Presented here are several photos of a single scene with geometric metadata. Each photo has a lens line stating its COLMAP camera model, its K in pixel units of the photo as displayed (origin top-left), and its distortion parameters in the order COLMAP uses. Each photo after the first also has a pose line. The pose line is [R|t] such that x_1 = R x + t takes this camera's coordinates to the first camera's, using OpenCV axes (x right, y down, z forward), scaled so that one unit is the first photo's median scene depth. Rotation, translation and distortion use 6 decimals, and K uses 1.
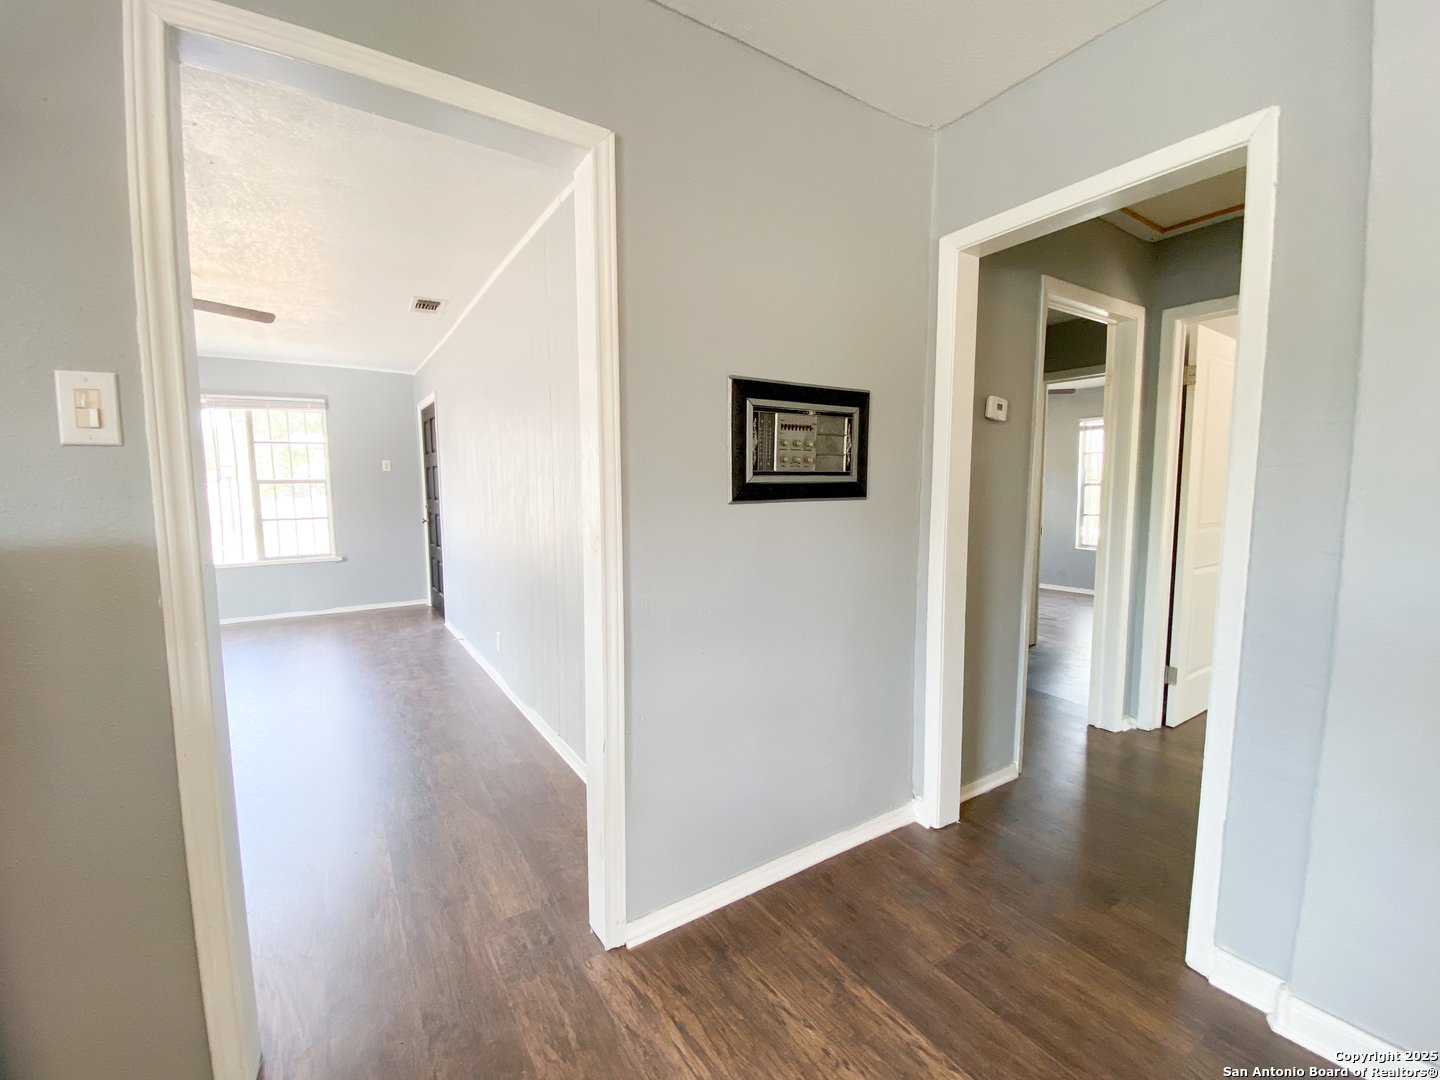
lens RADIAL K [[584.3, 0, 716.7], [0, 584.3, 543.6], [0, 0, 1]] dist [0.023725, -0.021423]
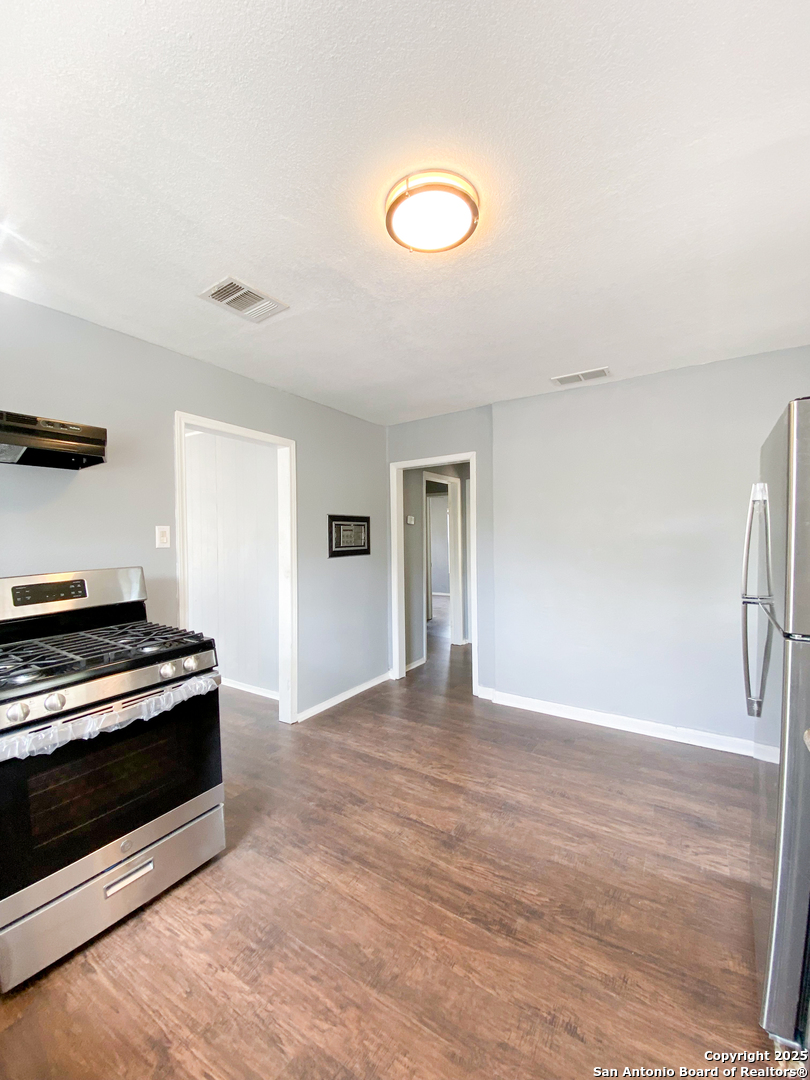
lens RADIAL K [[438.2, 0, 408.8], [0, 438.2, 538.2], [0, 0, 1]] dist [0.023725, -0.021423]
pose [[0.905310, -0.009724, 0.424641, -0.470230], [0.049884, 0.995253, -0.083560, 0.028397], [-0.421813, 0.096830, 0.901498, -0.974593]]
